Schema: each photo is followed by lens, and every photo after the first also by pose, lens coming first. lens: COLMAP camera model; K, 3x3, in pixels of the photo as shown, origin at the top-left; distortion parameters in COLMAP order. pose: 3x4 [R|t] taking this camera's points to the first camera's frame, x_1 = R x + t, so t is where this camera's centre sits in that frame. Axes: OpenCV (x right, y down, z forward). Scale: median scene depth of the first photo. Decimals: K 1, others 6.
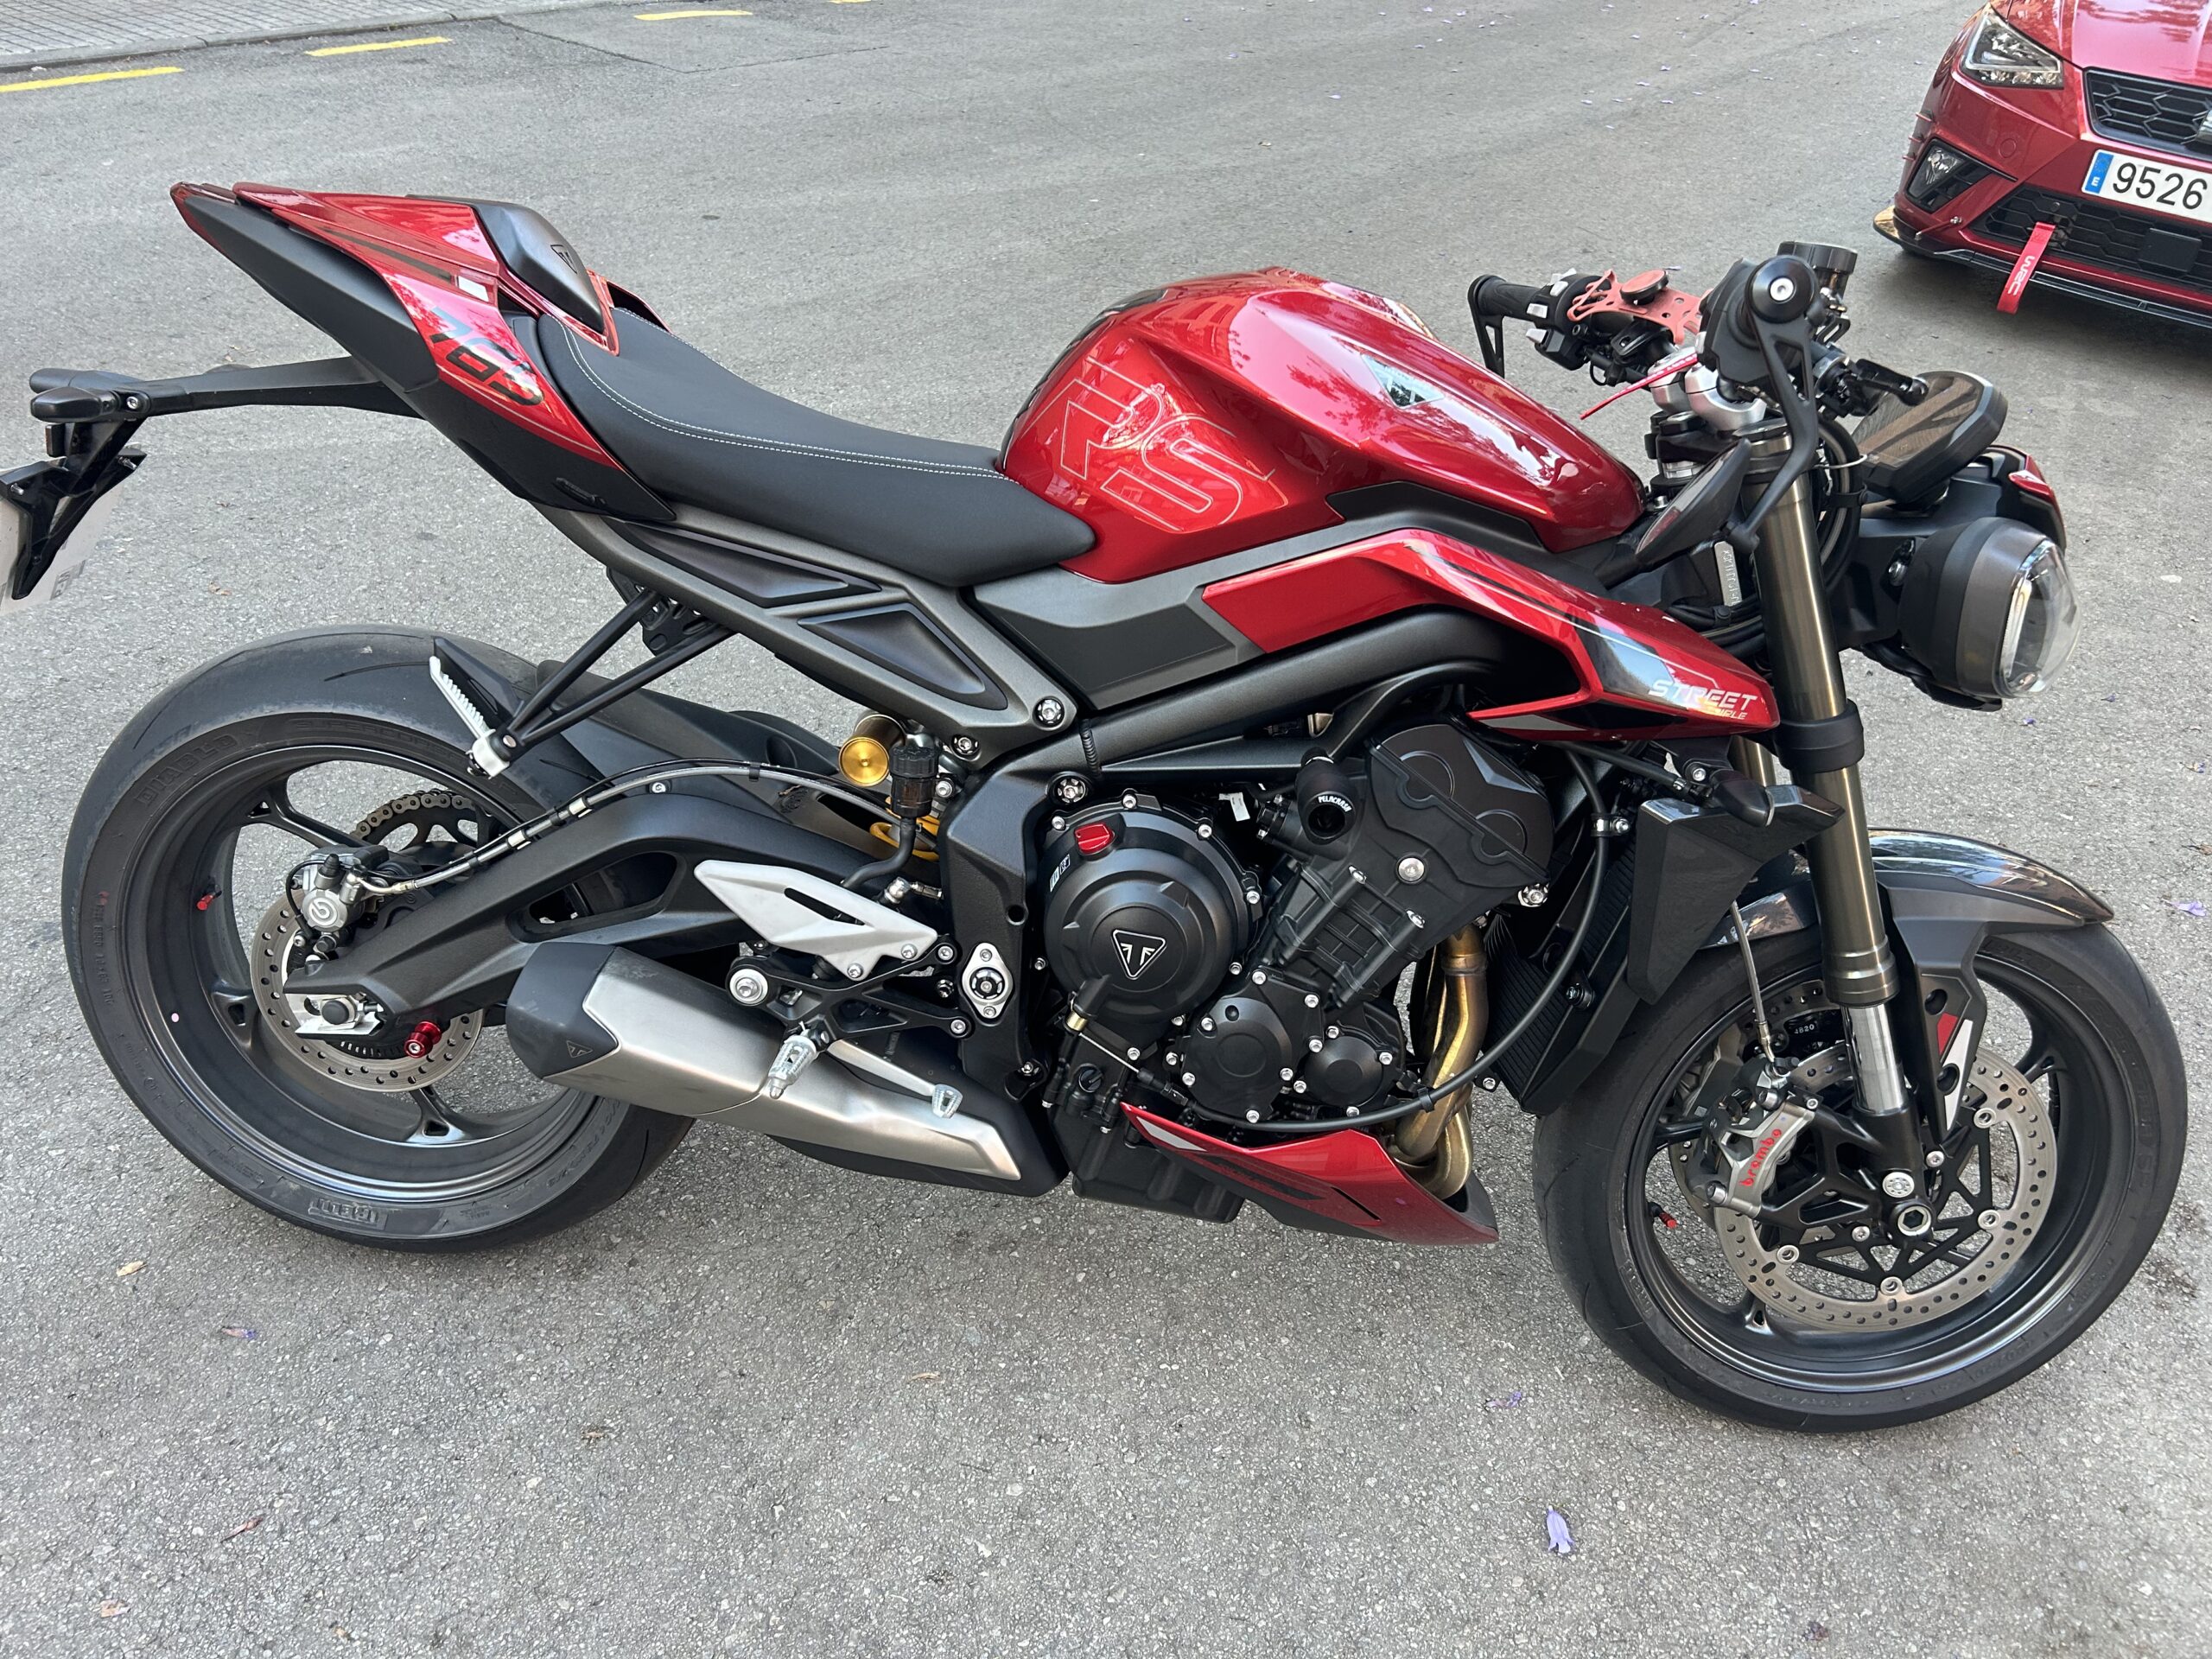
lens RADIAL K [[1633.1, 0, 1111.4], [0, 1633.1, 825.3], [0, 0, 1]] dist [0.044550, -0.055274]
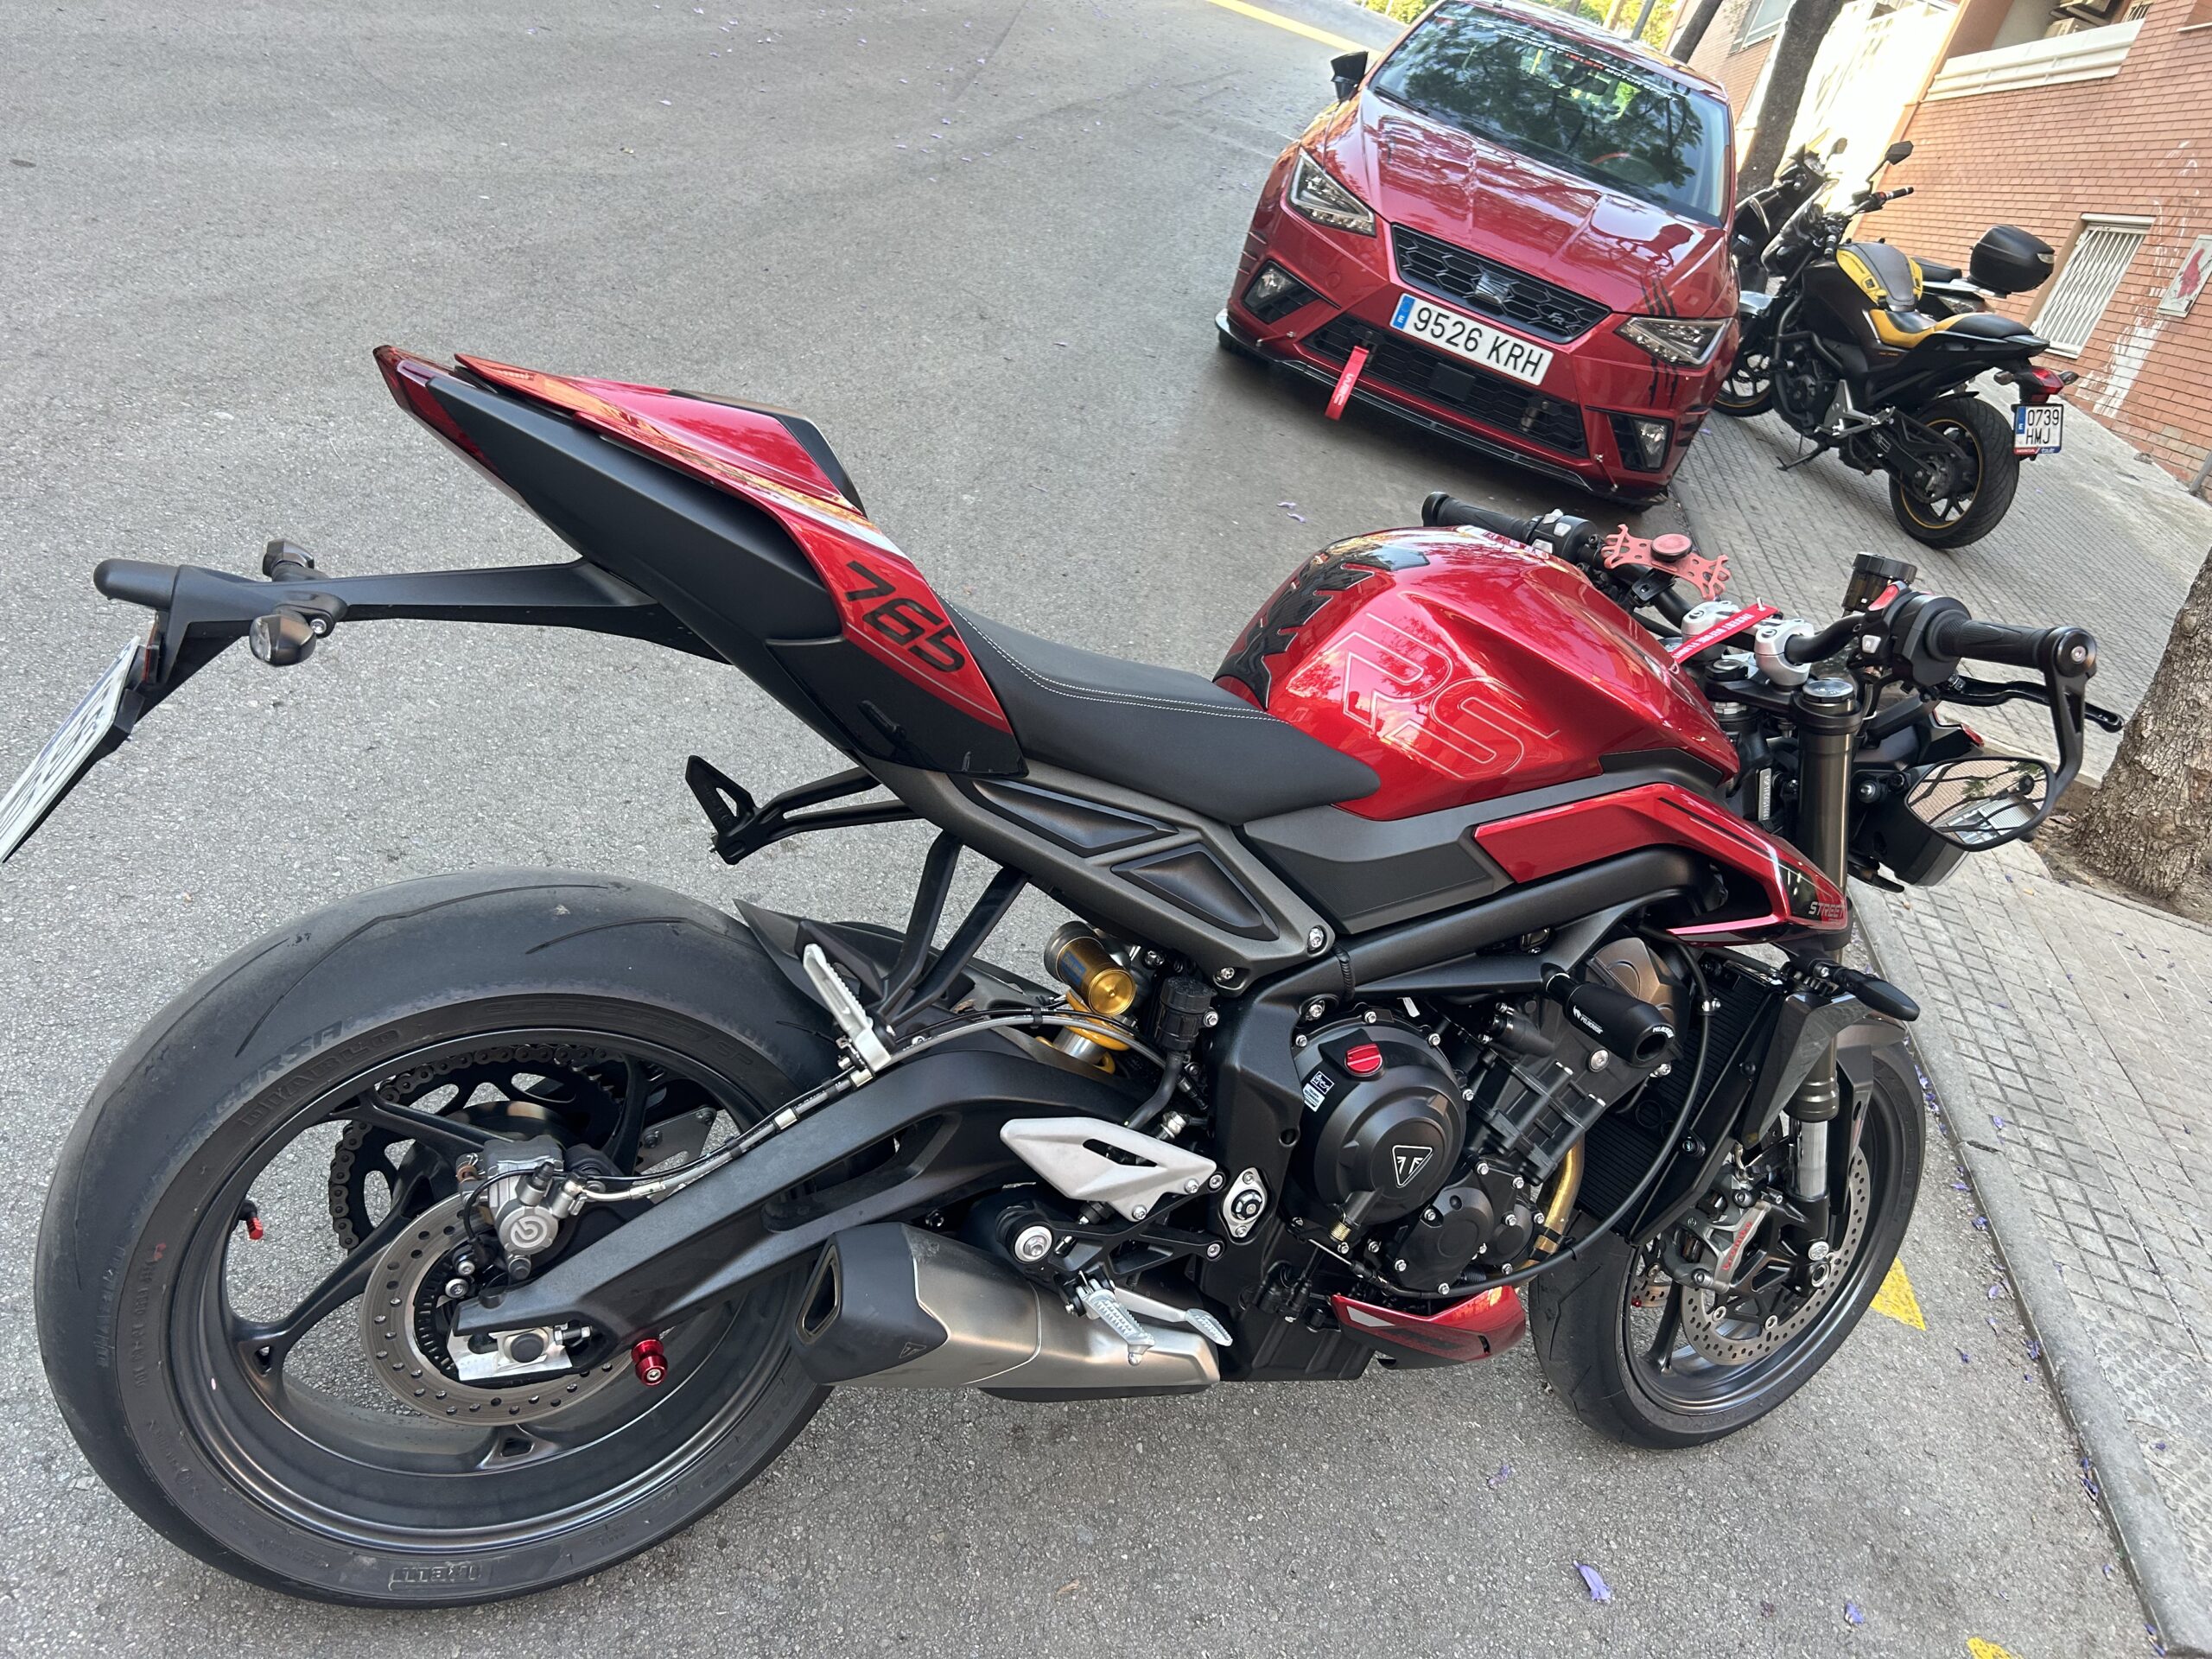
lens RADIAL K [[1633.1, 0, 1107.0], [0, 1633.1, 832.2], [0, 0, 1]] dist [0.044550, -0.055274]
pose [[0.874261, -0.039702, 0.483829, -0.619082], [0.031756, 0.999193, 0.024609, -0.159028], [-0.484416, -0.006150, 0.874816, 0.142006]]
